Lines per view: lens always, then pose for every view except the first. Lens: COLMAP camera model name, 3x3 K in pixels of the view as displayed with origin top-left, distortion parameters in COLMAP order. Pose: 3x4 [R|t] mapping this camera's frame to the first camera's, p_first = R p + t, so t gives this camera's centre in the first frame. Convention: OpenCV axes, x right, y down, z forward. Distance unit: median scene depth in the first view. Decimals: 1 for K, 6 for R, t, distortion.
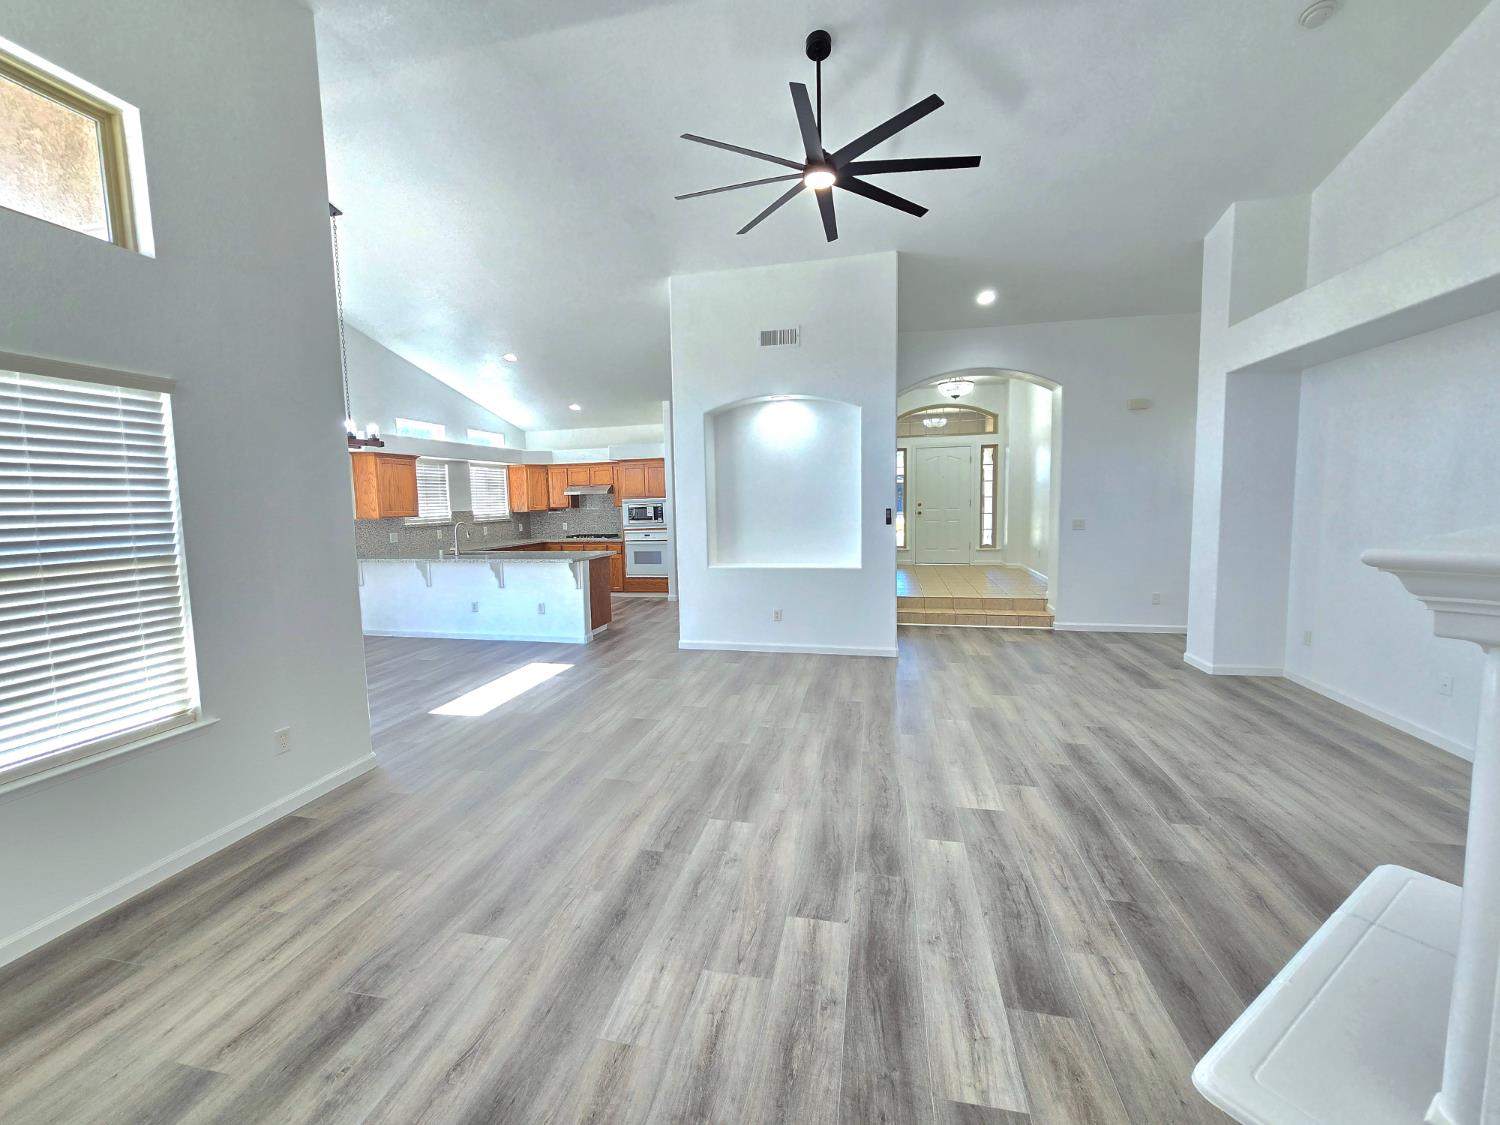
lens RADIAL K [[614.0, 0, 742.3], [0, 614.0, 558.9], [0, 0, 1]] dist [-0.005438, 0.002424]
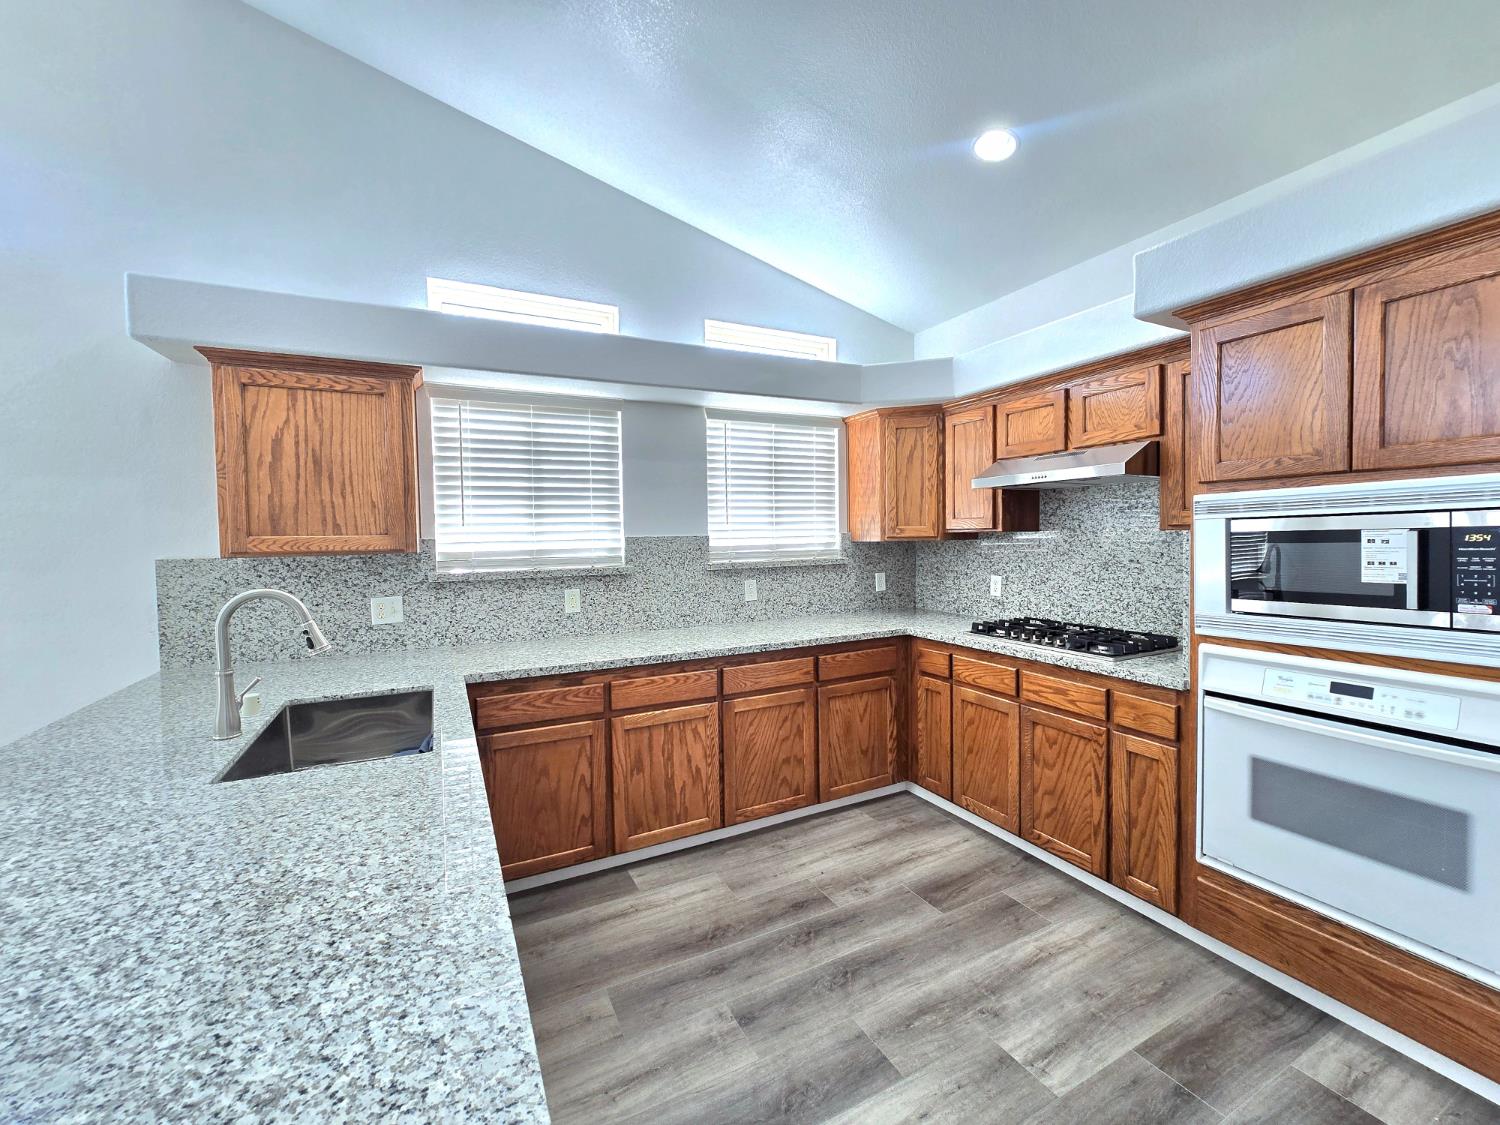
lens RADIAL K [[614.0, 0, 754.8], [0, 614.0, 554.7], [0, 0, 1]] dist [-0.005438, 0.002424]
pose [[0.651169, 0.036449, -0.758057, -0.303995], [-0.071217, 0.997373, -0.013219, -0.141752], [0.755584, 0.062594, 0.652055, 1.704866]]
